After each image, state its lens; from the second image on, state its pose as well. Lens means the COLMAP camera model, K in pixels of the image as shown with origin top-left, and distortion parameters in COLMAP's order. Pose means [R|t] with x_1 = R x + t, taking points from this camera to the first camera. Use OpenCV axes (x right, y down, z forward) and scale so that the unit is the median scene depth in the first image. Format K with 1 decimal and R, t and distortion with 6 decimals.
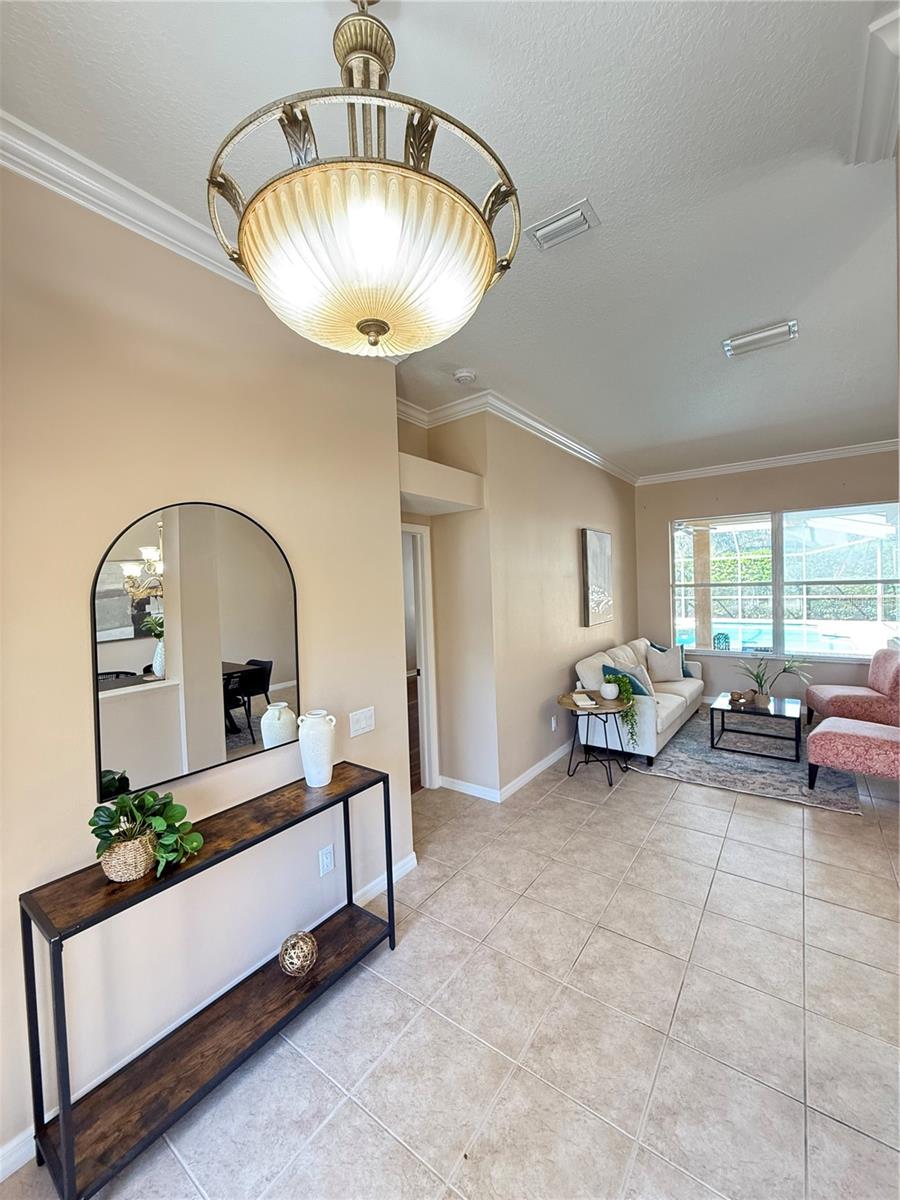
lens RADIAL K [[482.1, 0, 450.1], [0, 482.1, 596.0], [0, 0, 1]] dist [-0.000402, -0.000156]
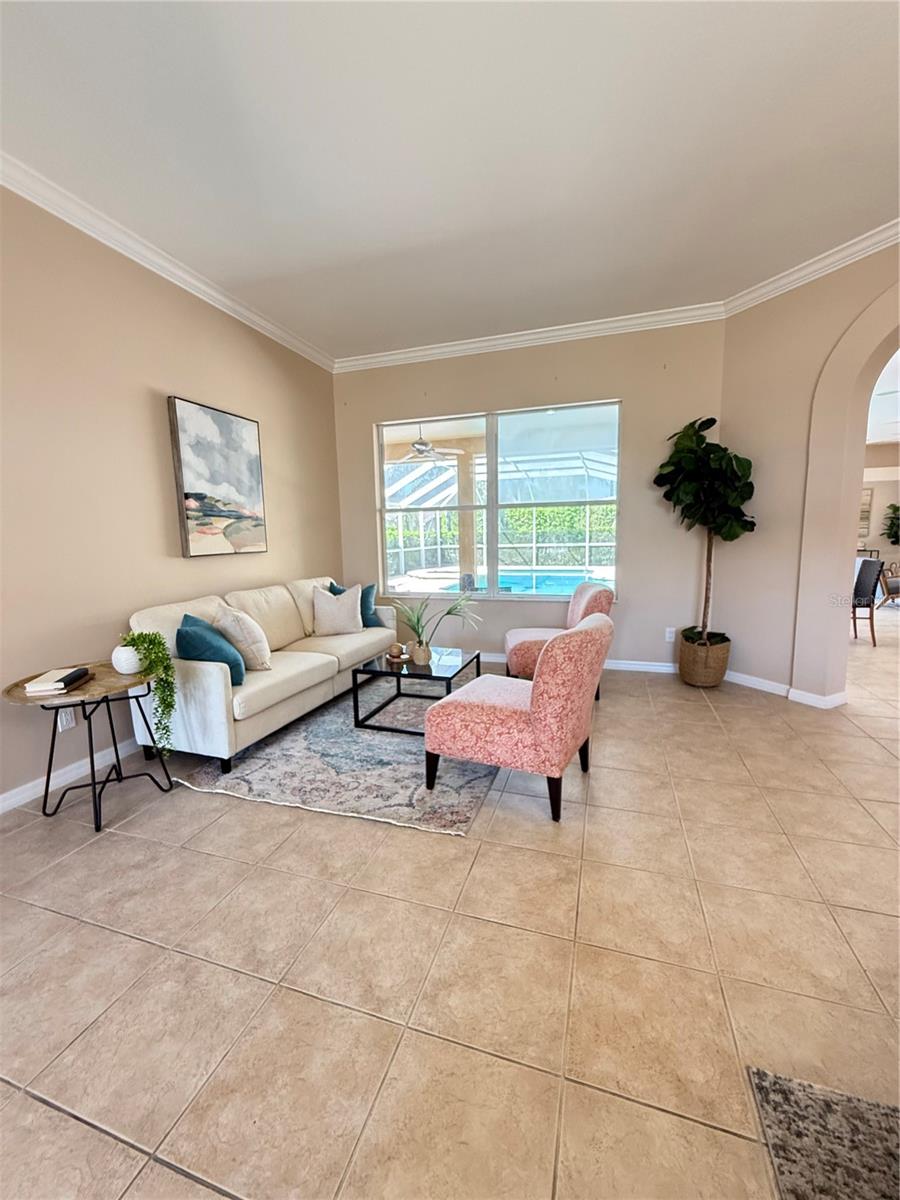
lens RADIAL K [[482.1, 0, 449.4], [0, 482.1, 599.4], [0, 0, 1]] dist [-0.000402, -0.000156]
pose [[0.950867, -0.032792, 0.307859, 0.512030], [0.002061, 0.995023, 0.099620, 0.069265], [-0.309594, -0.094091, 0.946202, 0.347734]]
